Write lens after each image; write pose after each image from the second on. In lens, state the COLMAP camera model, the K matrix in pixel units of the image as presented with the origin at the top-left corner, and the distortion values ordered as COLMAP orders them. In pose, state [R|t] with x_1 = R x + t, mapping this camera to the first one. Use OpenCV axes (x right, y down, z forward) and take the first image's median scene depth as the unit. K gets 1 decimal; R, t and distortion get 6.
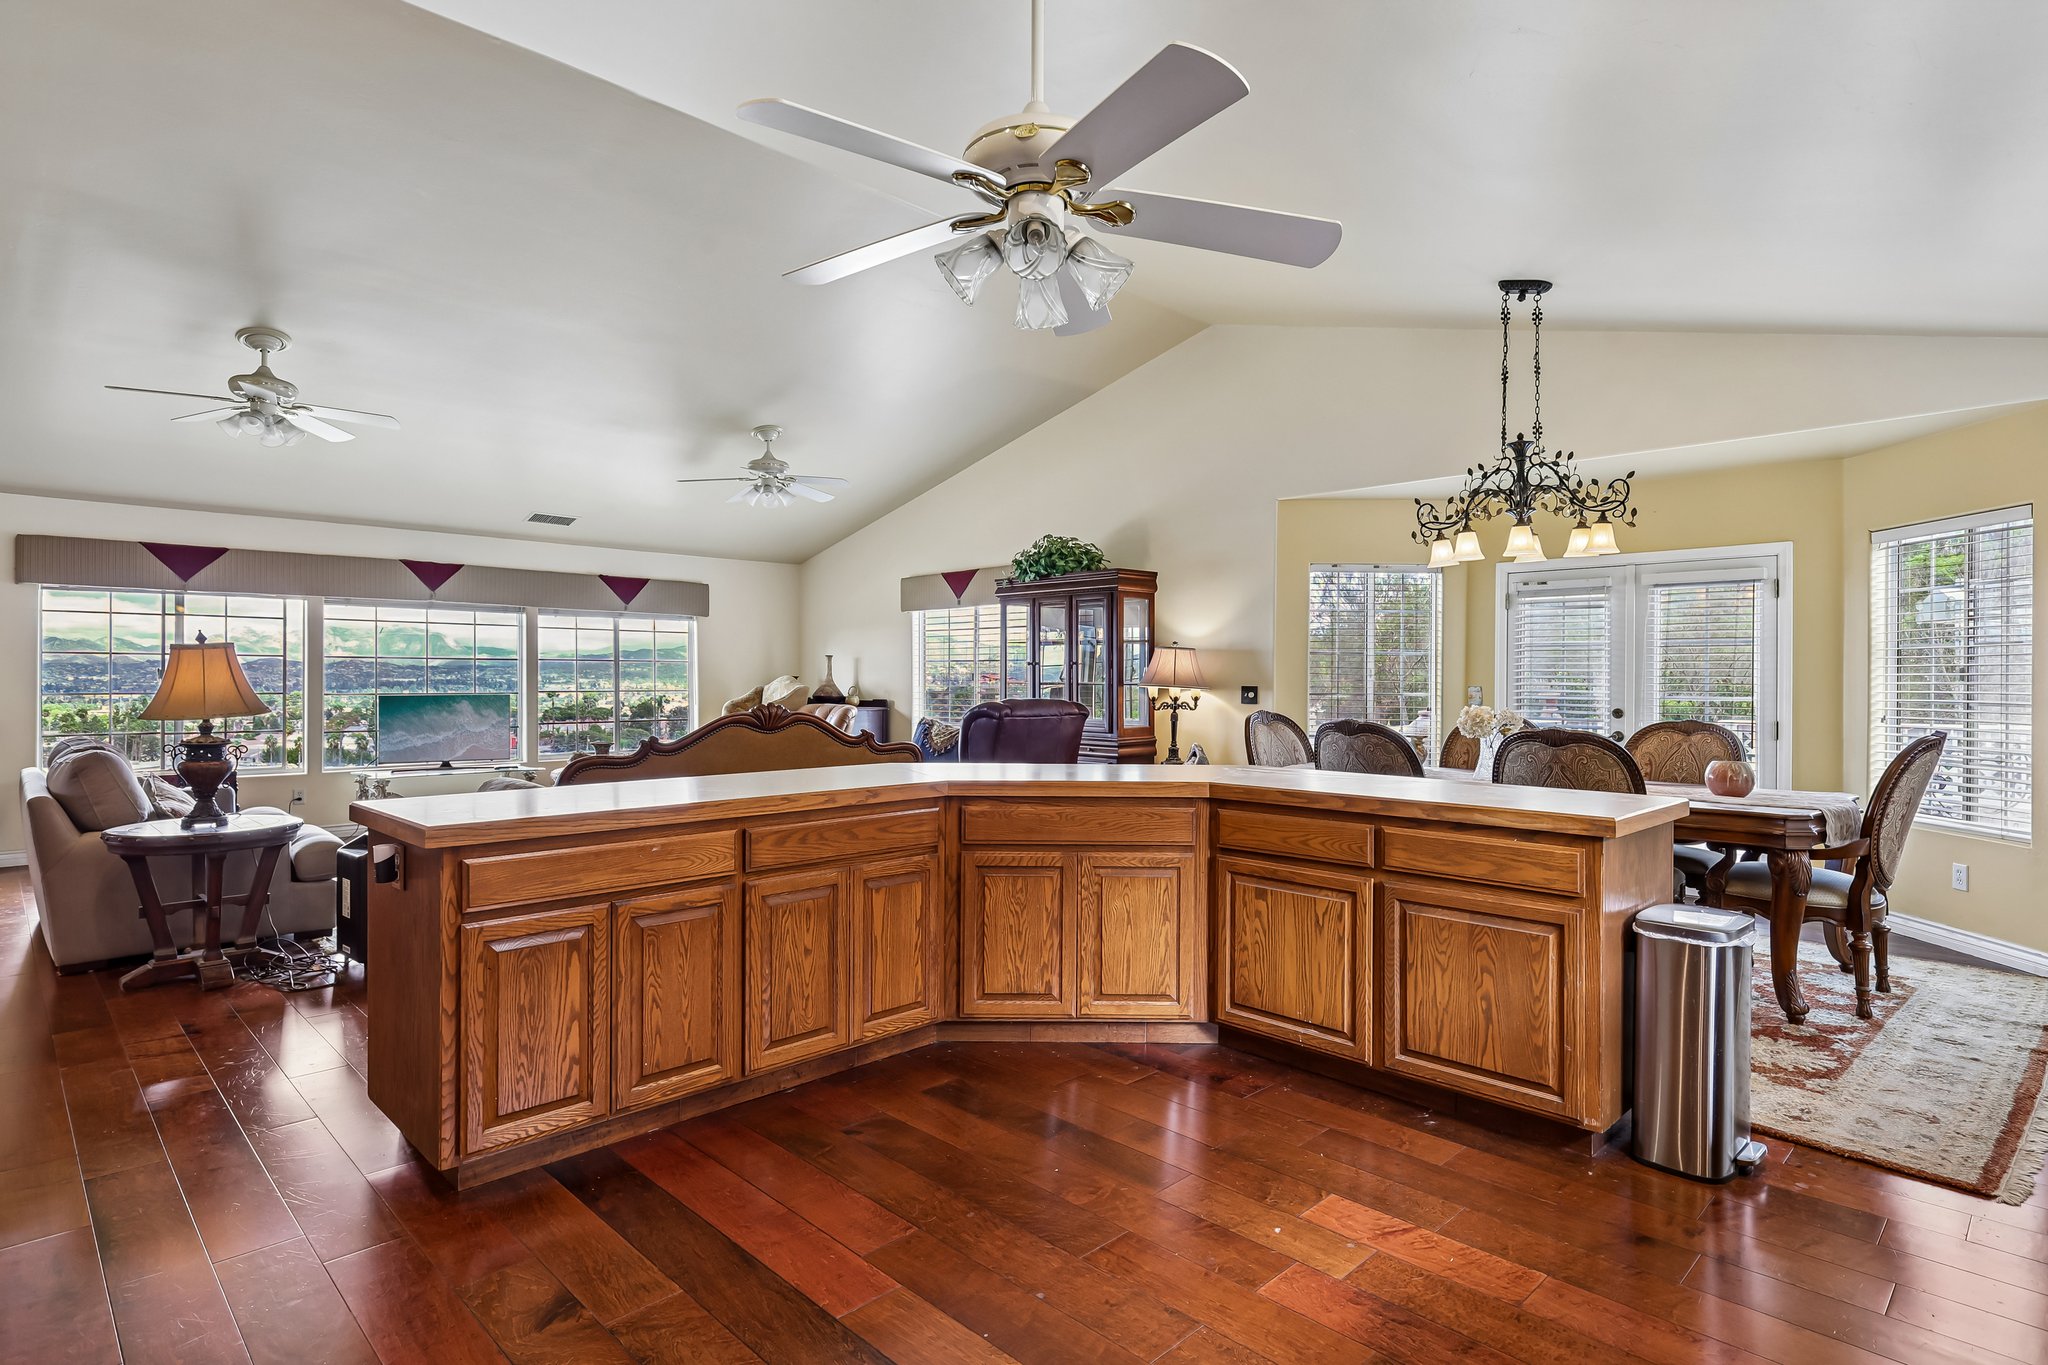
lens RADIAL K [[1059.2, 0, 1029.3], [0, 1059.2, 677.4], [0, 0, 1]] dist [0.004866, -0.000476]
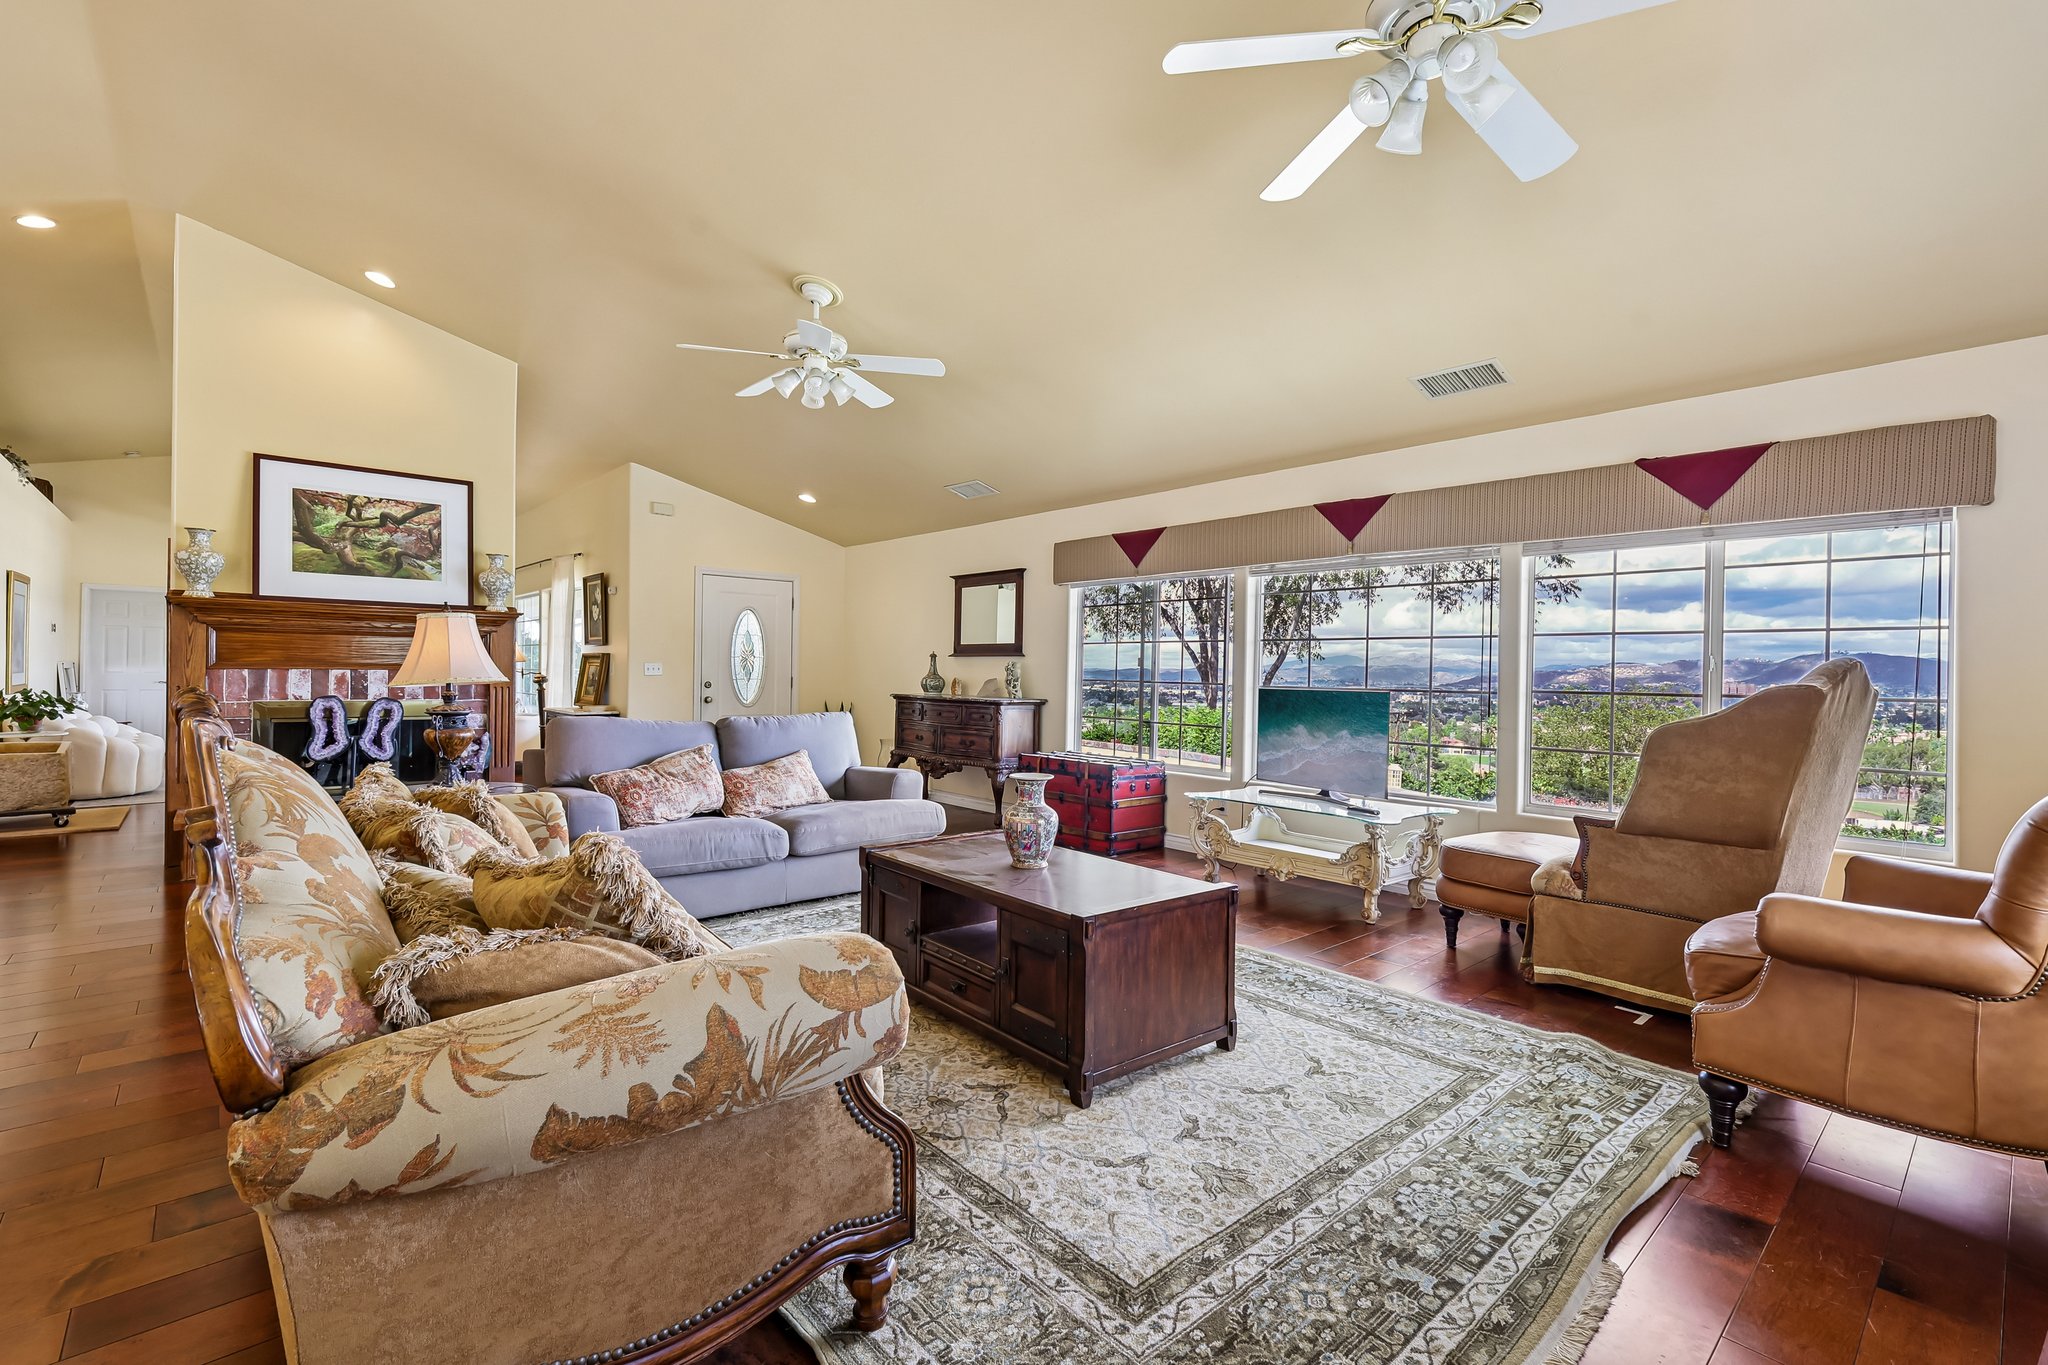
lens RADIAL K [[910.7, 0, 1021.2], [0, 910.7, 665.5], [0, 0, 1]] dist [0.002668, -0.000147]
pose [[-0.054610, -0.012807, -0.998426, 0.071059], [-0.014020, 0.999829, -0.012058, 0.016774], [0.998409, 0.013339, -0.054780, 1.466810]]
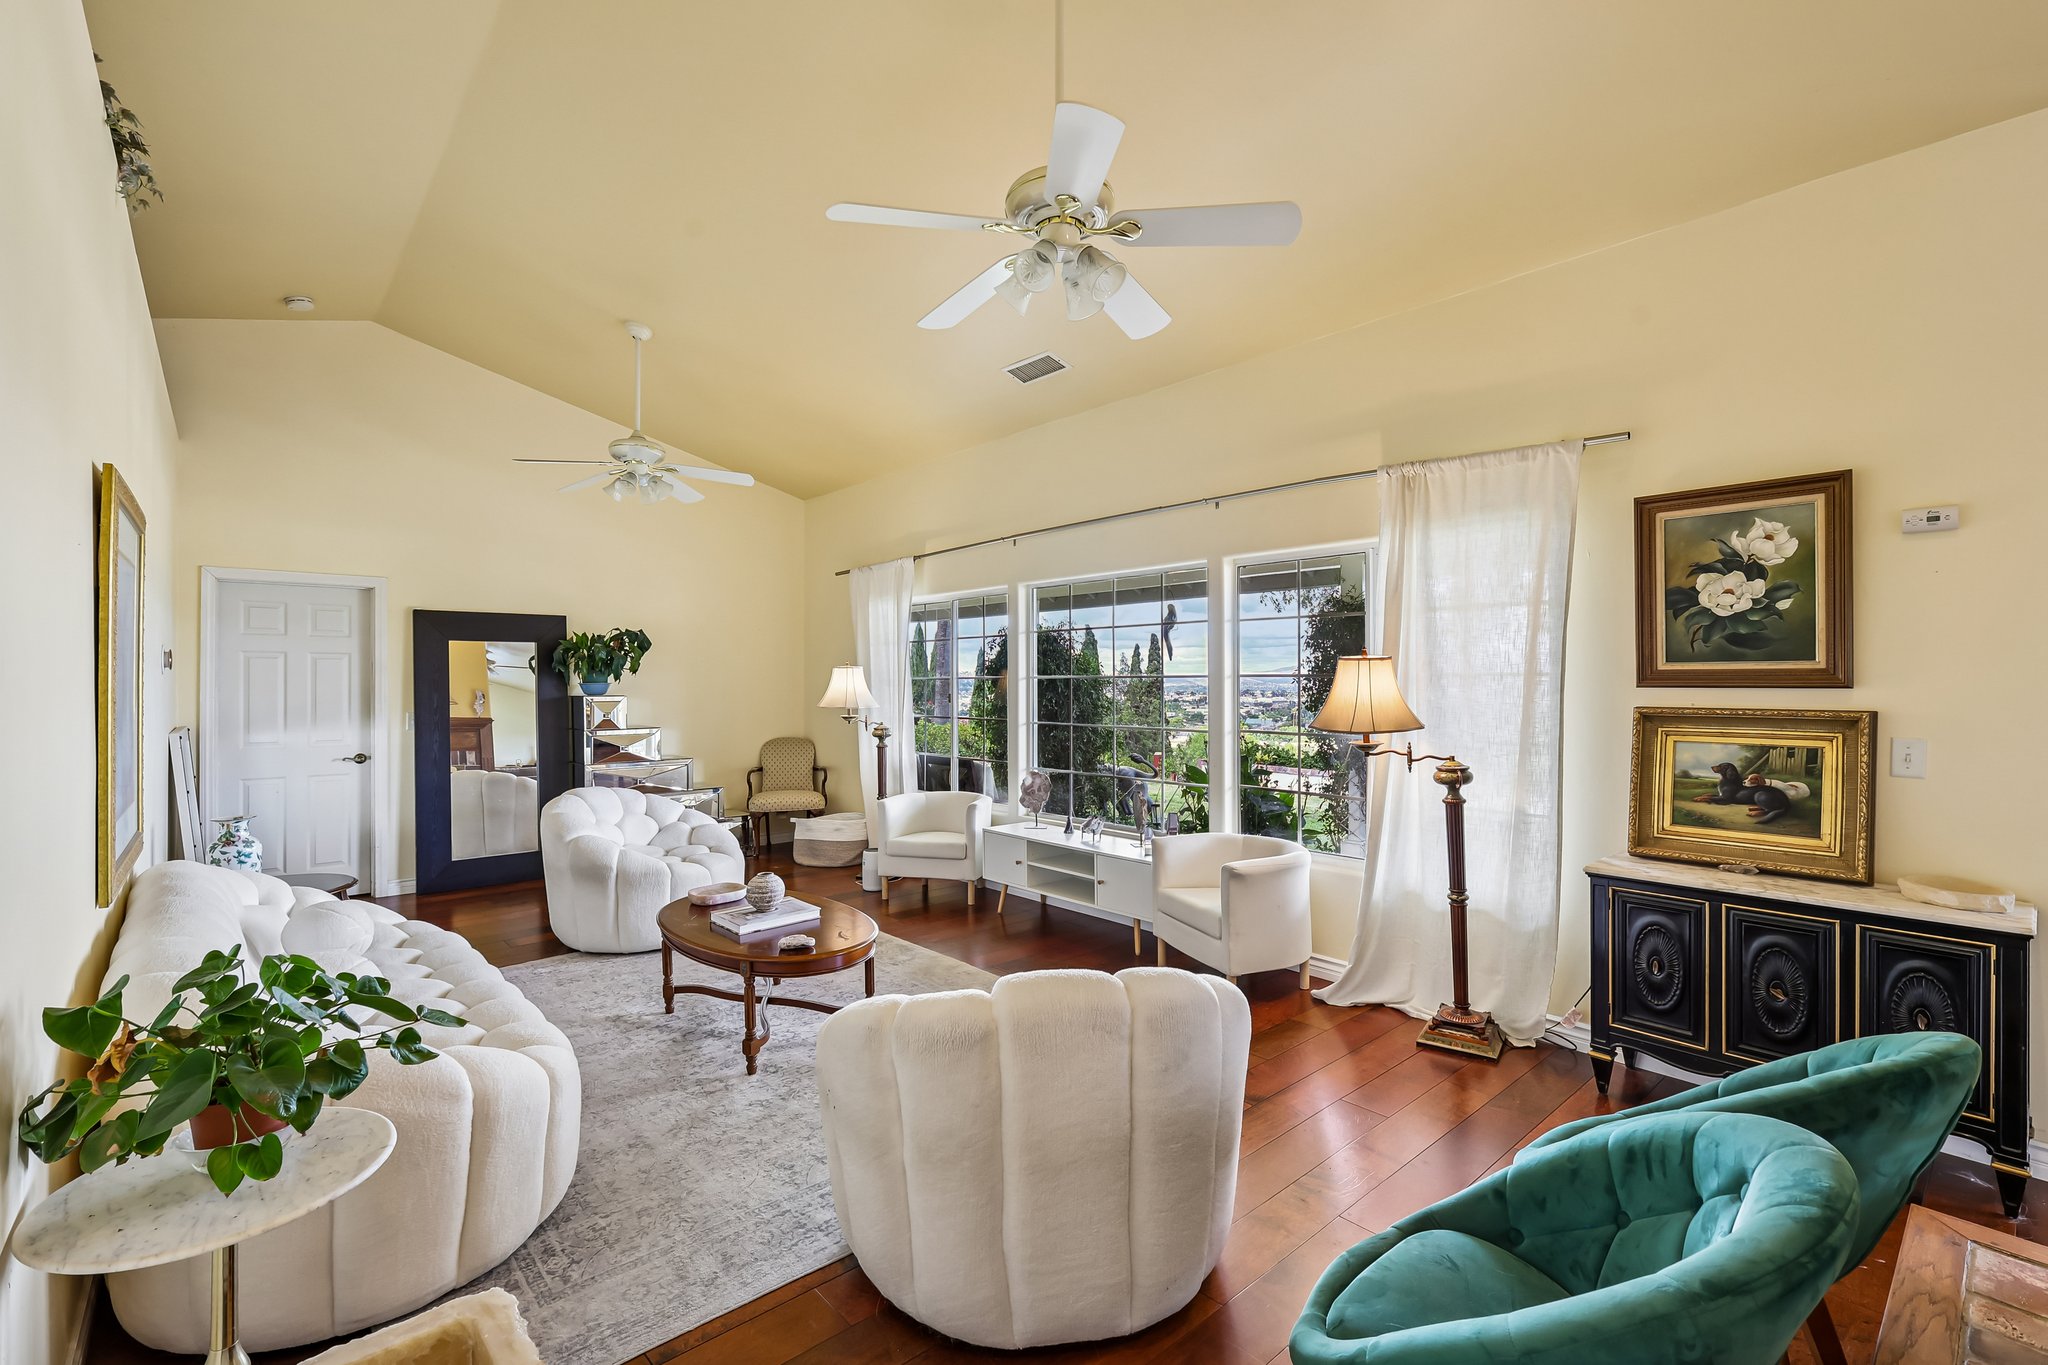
lens RADIAL K [[910.7, 0, 1037.4], [0, 910.7, 673.0], [0, 0, 1]] dist [0.002668, -0.000147]
pose [[-0.052227, -0.008184, -0.998602, -1.020776], [0.002965, 0.999961, -0.008350, -0.040161], [0.998631, -0.003397, -0.052201, 0.071106]]
